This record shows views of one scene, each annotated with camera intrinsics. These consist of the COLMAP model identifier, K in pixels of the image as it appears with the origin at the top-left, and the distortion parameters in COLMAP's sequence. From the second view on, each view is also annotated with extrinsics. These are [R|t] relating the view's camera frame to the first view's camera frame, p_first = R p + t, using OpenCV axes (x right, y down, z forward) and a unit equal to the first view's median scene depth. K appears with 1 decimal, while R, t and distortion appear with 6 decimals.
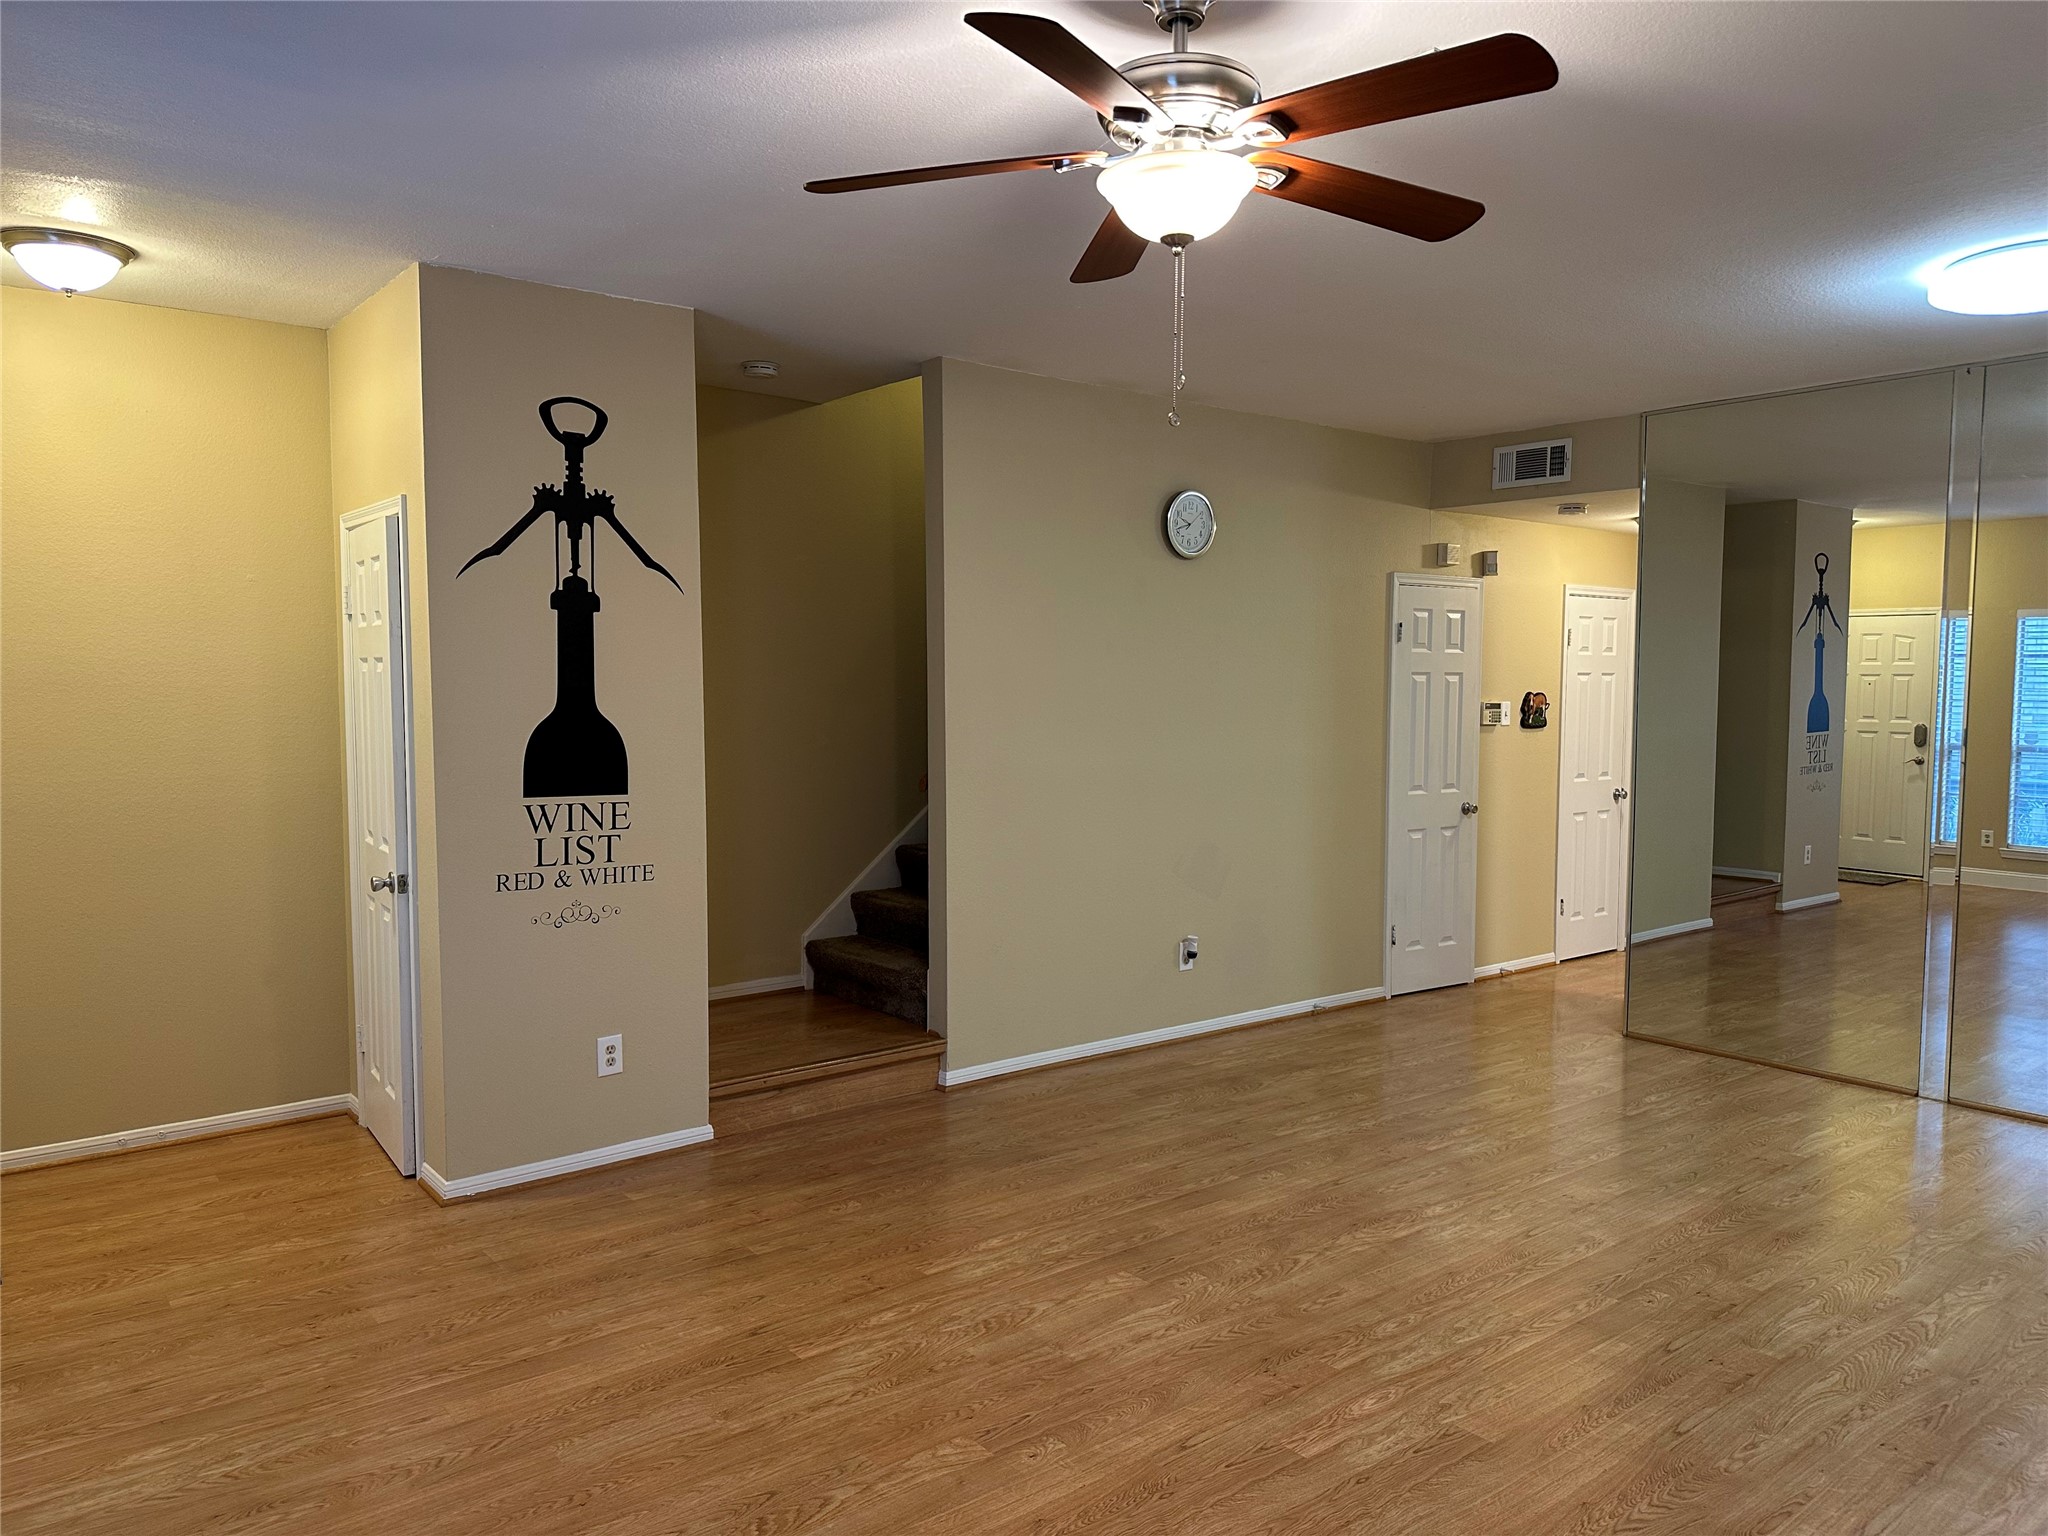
lens RADIAL K [[1430.6, 0, 1051.9], [0, 1430.6, 759.0], [0, 0, 1]] dist [0.065253, -0.066220]
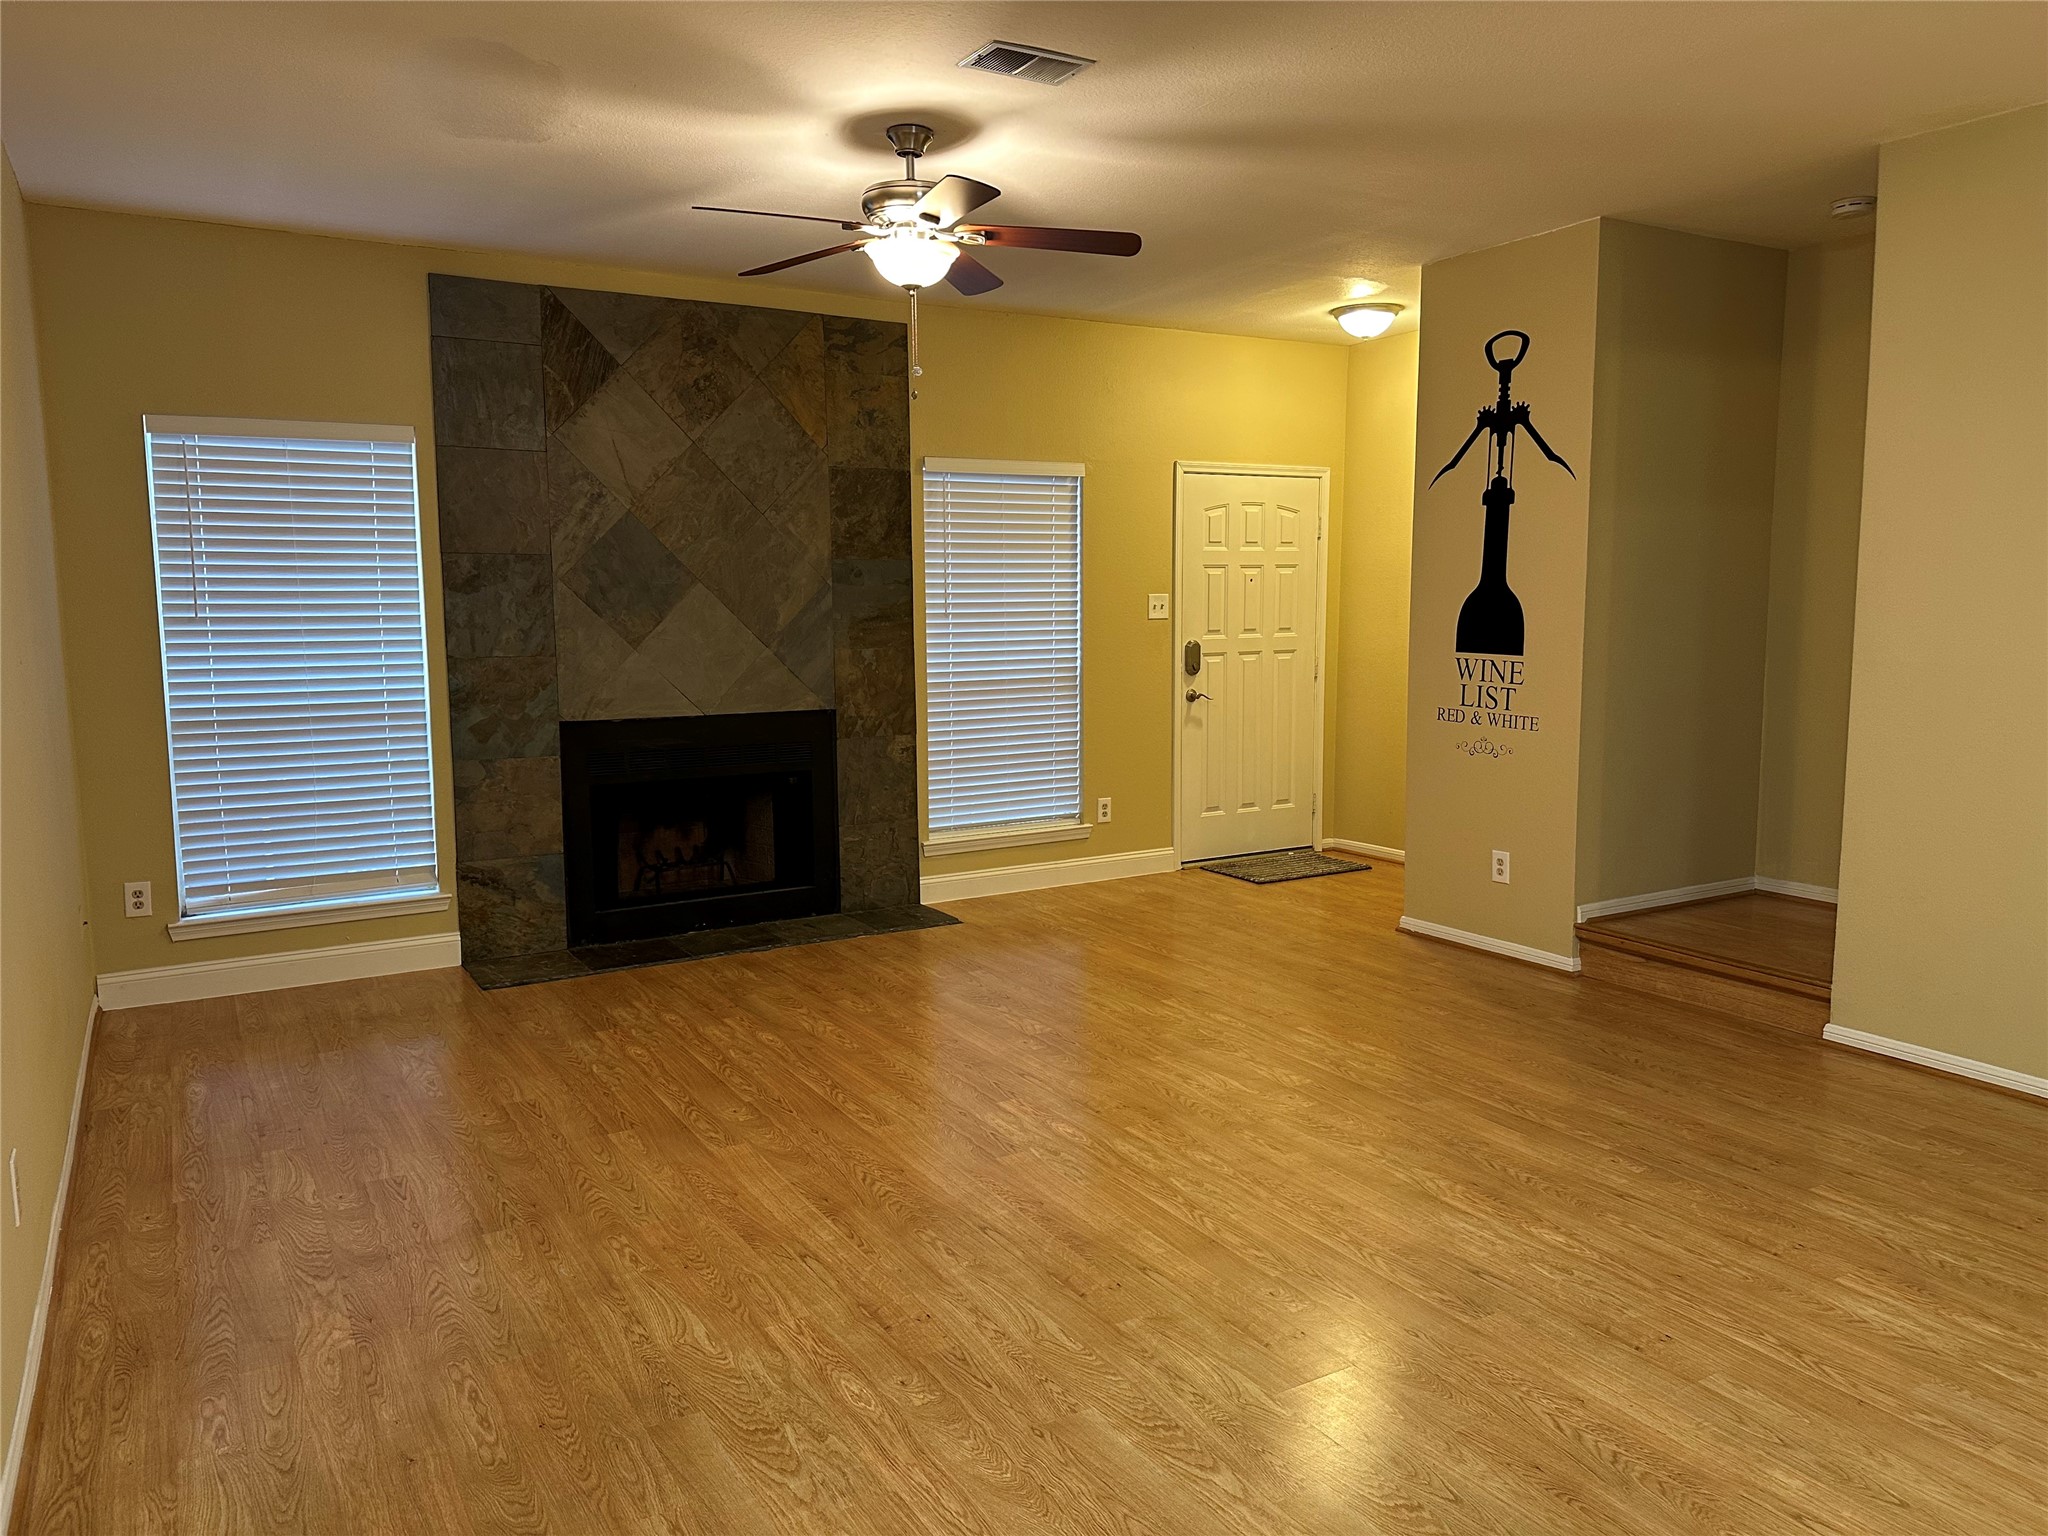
lens RADIAL K [[1430.6, 0, 1016.5], [0, 1430.6, 755.8], [0, 0, 1]] dist [0.065253, -0.066220]
pose [[-0.157704, 0.100370, -0.982372, 0.986698], [-0.058257, 0.992143, 0.110720, -0.001043], [0.985766, 0.074691, -0.150618, 0.794290]]
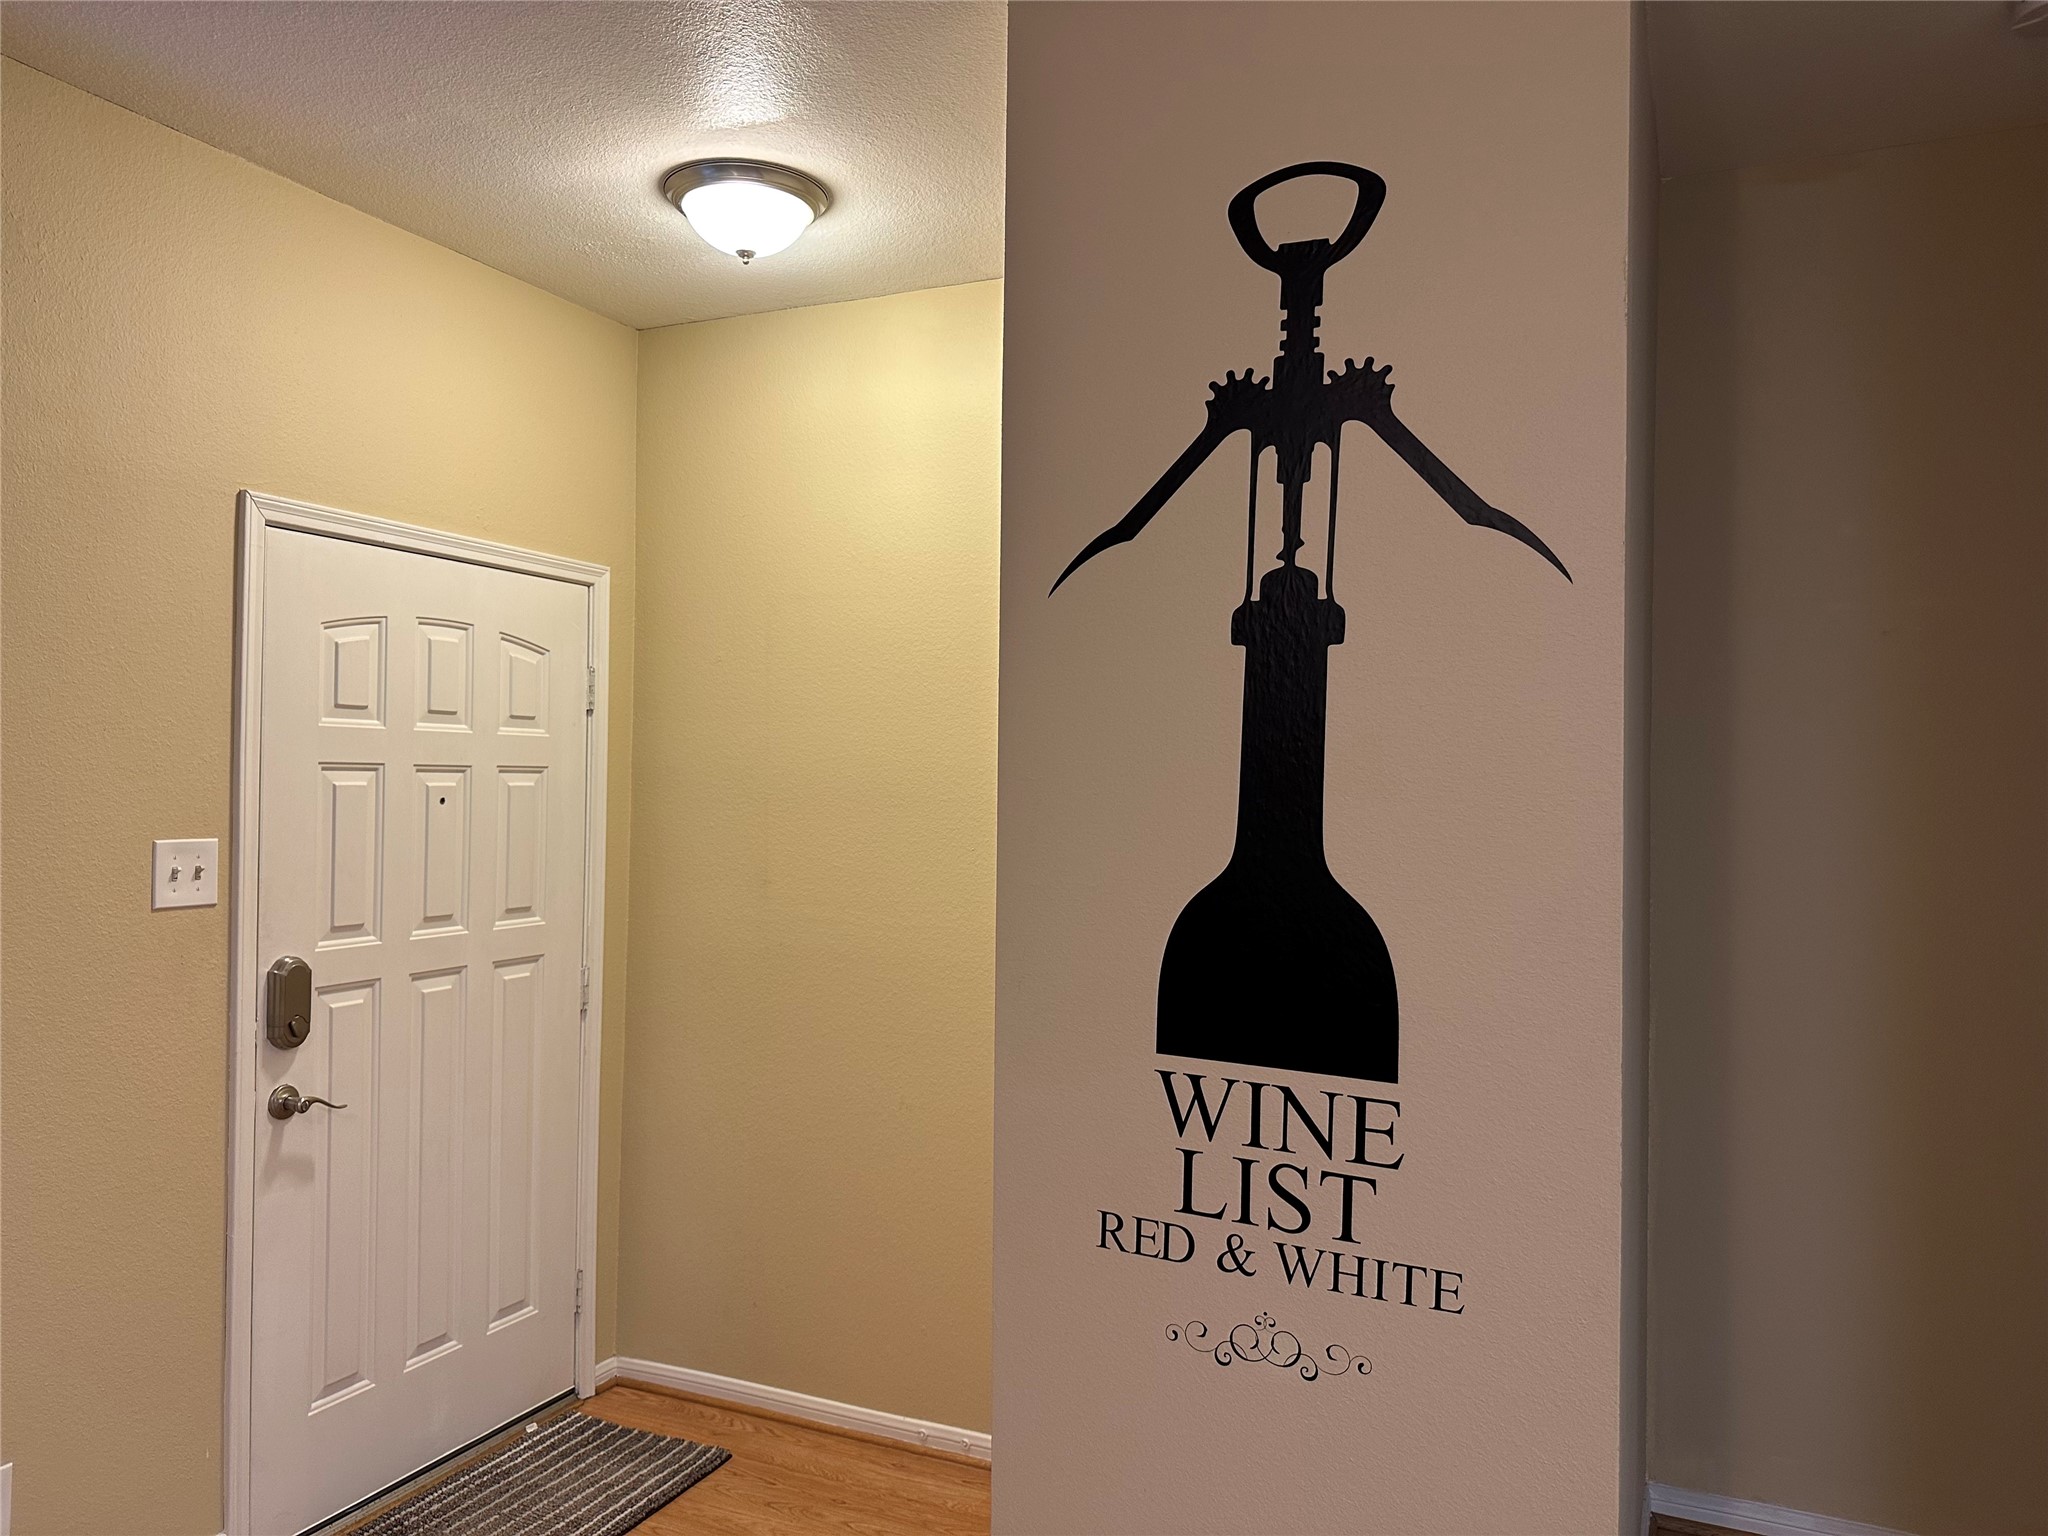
lens RADIAL K [[1430.6, 0, 1002.2], [0, 1430.6, 775.1], [0, 0, 1]] dist [0.065253, -0.066220]
pose [[0.430992, -0.003423, -0.902349, 0.026703], [-0.069186, 0.996924, -0.036828, -0.041122], [0.899700, 0.078302, 0.429429, 0.737862]]
